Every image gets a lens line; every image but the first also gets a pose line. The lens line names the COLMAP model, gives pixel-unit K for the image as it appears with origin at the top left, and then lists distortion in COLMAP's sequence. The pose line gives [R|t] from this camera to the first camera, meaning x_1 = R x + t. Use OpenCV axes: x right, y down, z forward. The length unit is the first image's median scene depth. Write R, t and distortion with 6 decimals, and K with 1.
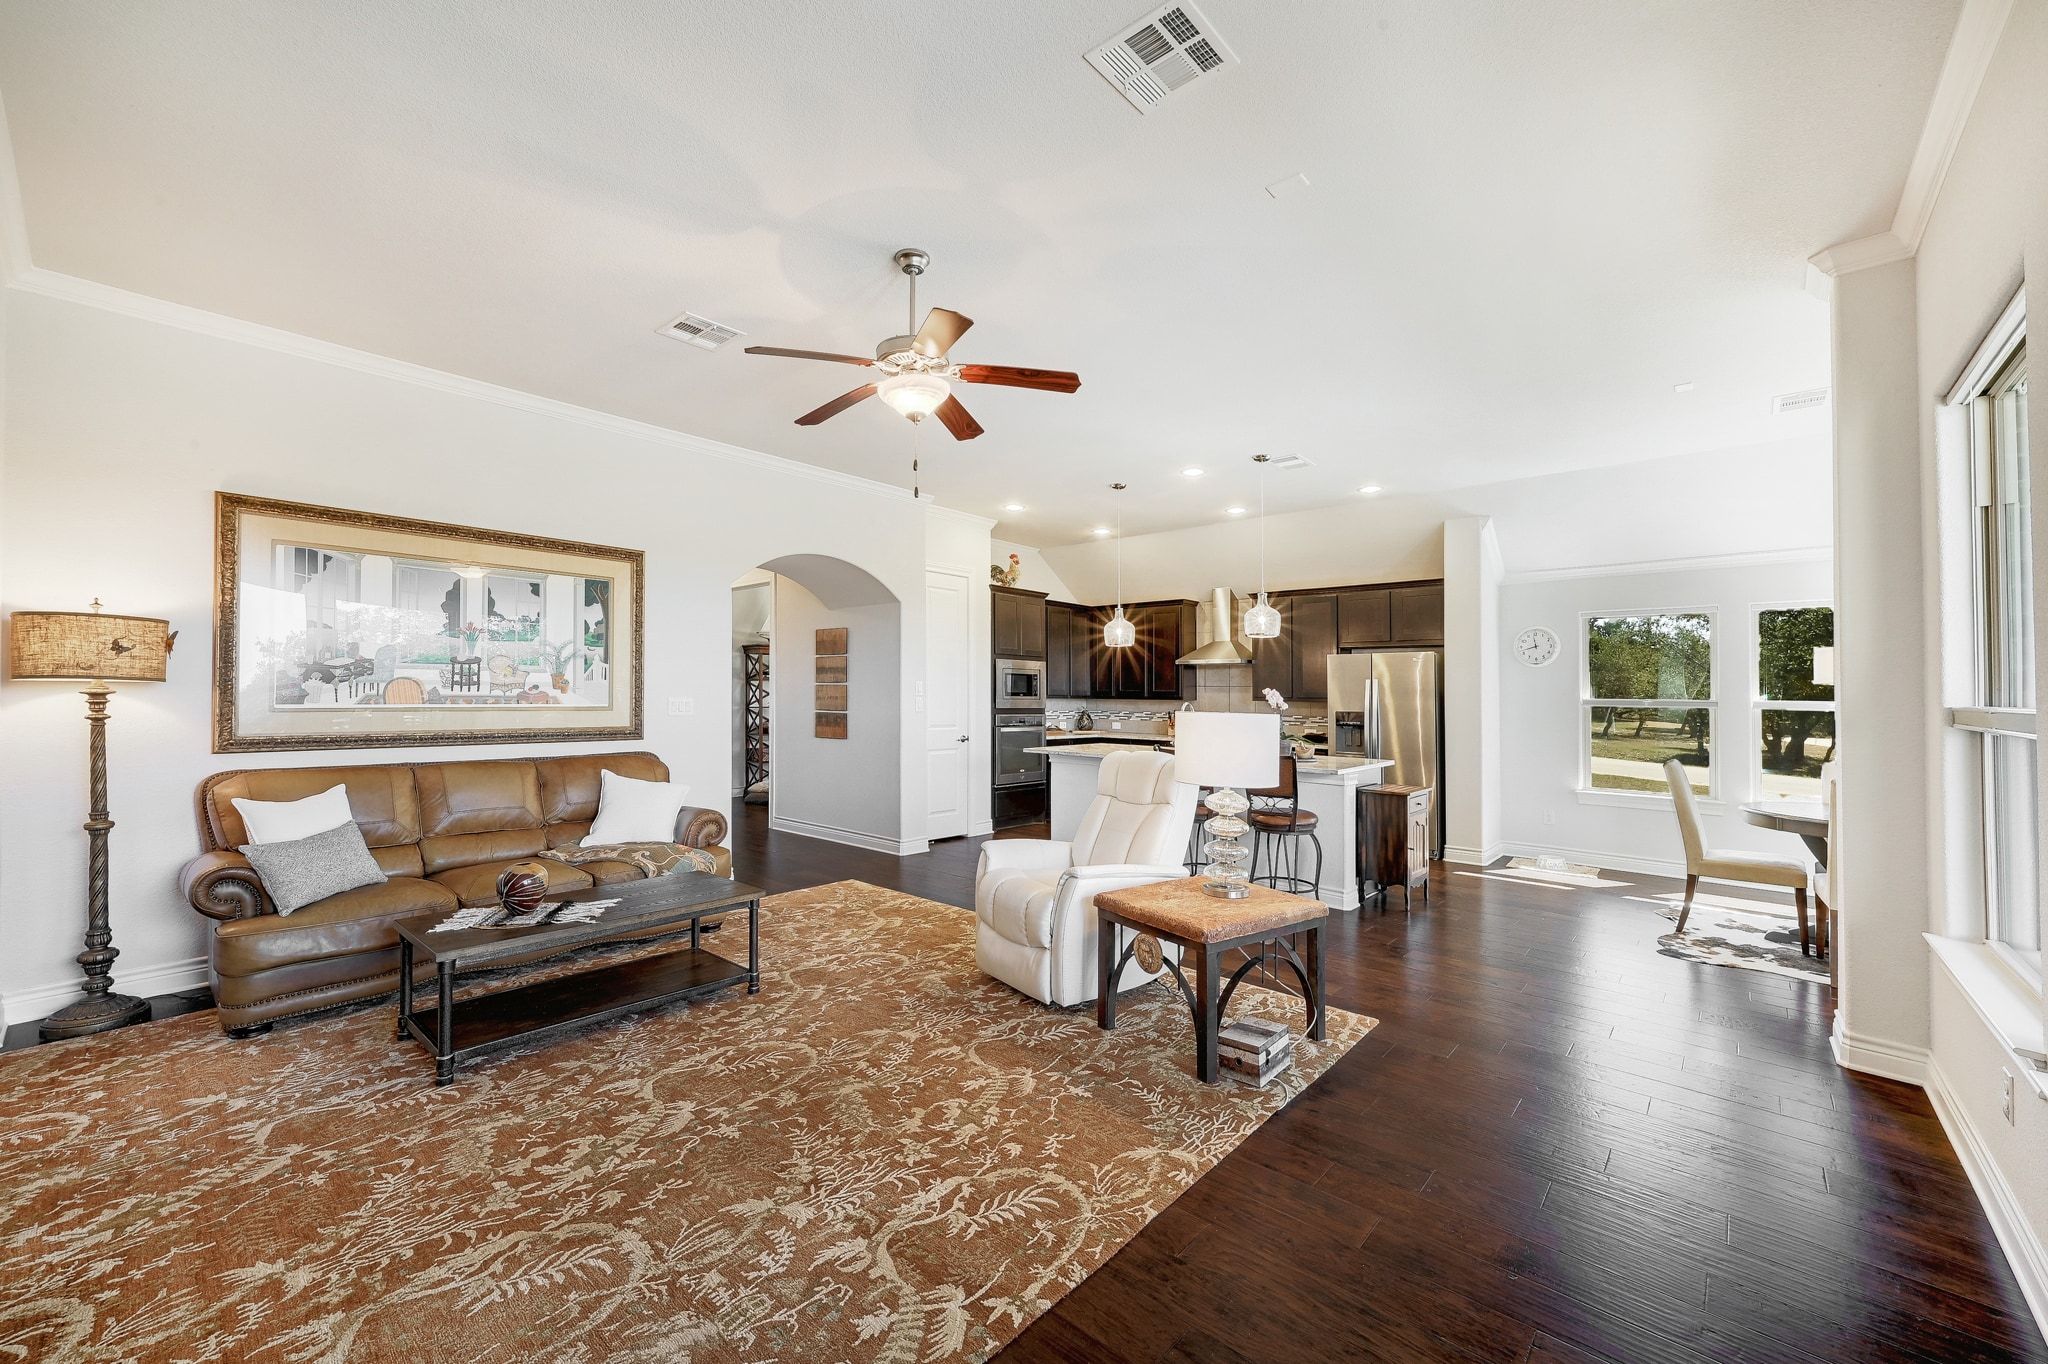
lens RADIAL K [[788.1, 0, 1014.7], [0, 788.1, 684.4], [0, 0, 1]] dist [-0.002200, -0.000134]
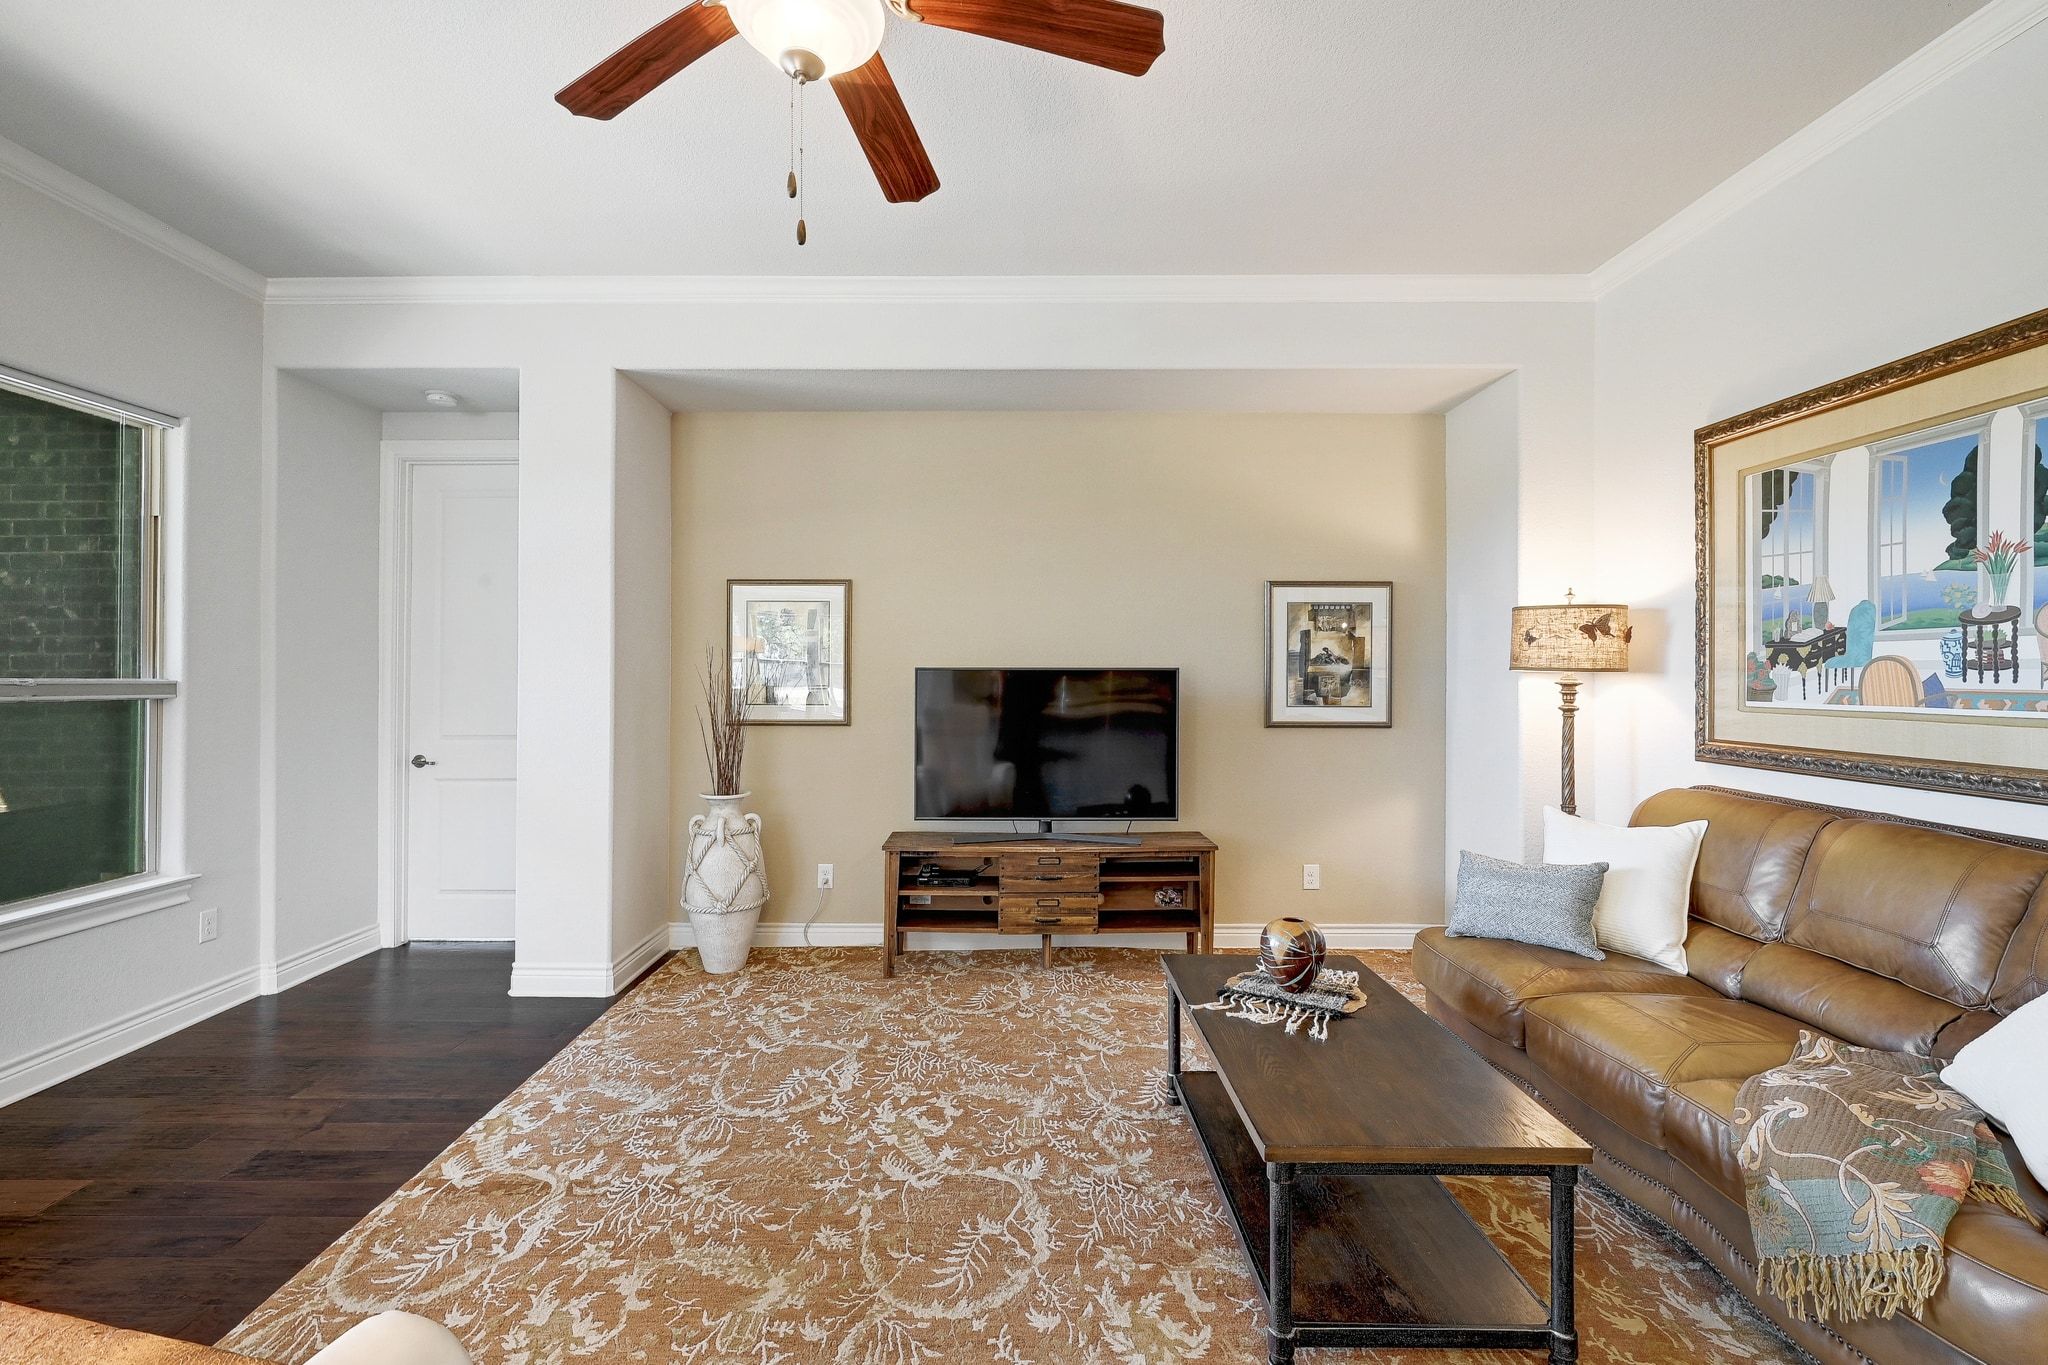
lens RADIAL K [[943.4, 0, 1022.1], [0, 943.4, 668.2], [0, 0, 1]] dist [-0.011917, -0.000049]
pose [[-0.739693, -0.005716, -0.672921, 0.110016], [0.010100, 0.999757, -0.019594, 0.005948], [0.672869, -0.021290, -0.739455, 1.118322]]
